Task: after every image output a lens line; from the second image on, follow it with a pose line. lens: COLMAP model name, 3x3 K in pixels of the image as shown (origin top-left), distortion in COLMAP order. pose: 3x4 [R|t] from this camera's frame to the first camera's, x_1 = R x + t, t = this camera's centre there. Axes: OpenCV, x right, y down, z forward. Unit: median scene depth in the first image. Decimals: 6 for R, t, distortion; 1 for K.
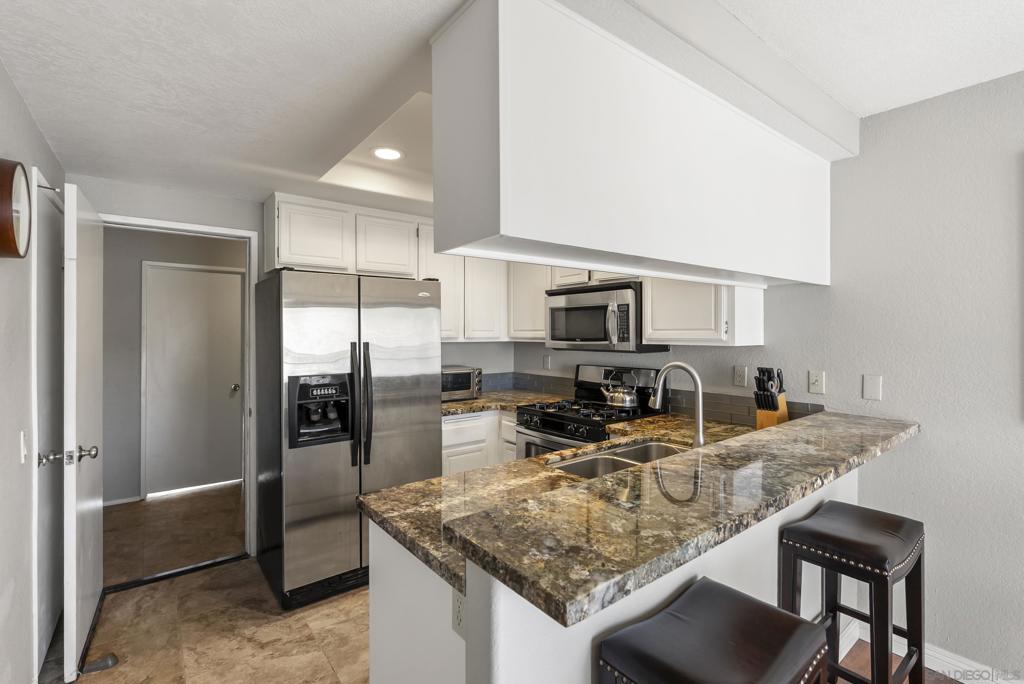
lens RADIAL K [[463.4, 0, 512.0], [0, 463.4, 342.0], [0, 0, 1]] dist [-0.000673, -0.000262]
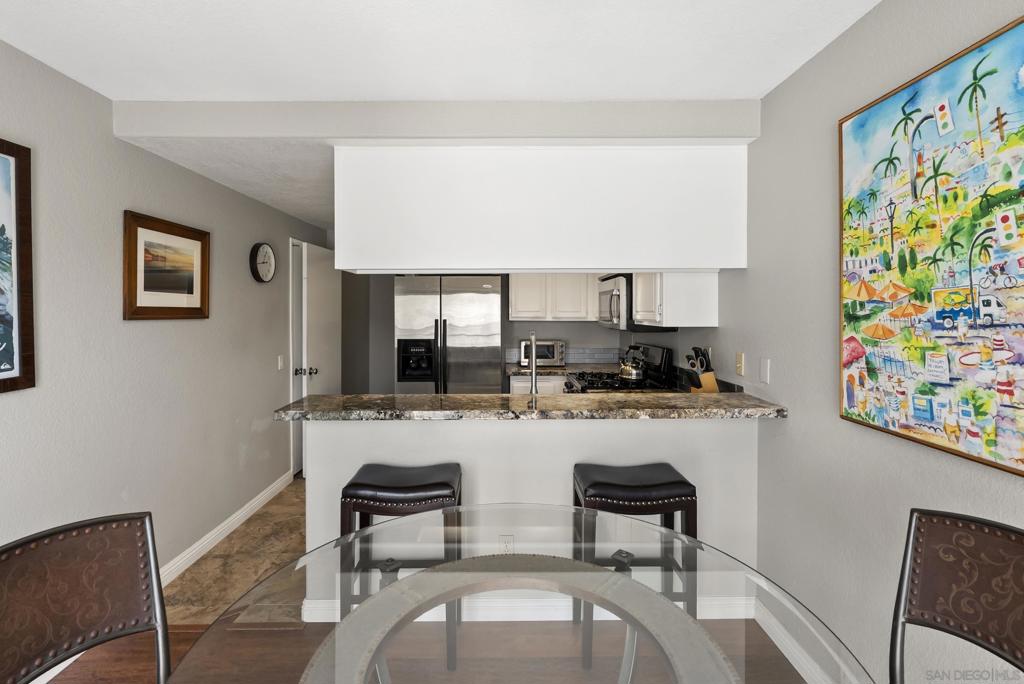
lens RADIAL K [[474.5, 0, 507.4], [0, 474.5, 315.8], [0, 0, 1]] dist [0.001507, 0.000040]
pose [[0.790993, 0.005683, -0.611799, 0.834409], [-0.011791, 0.999913, -0.005955, -0.004877], [0.611712, 0.011924, 0.790991, -0.117528]]
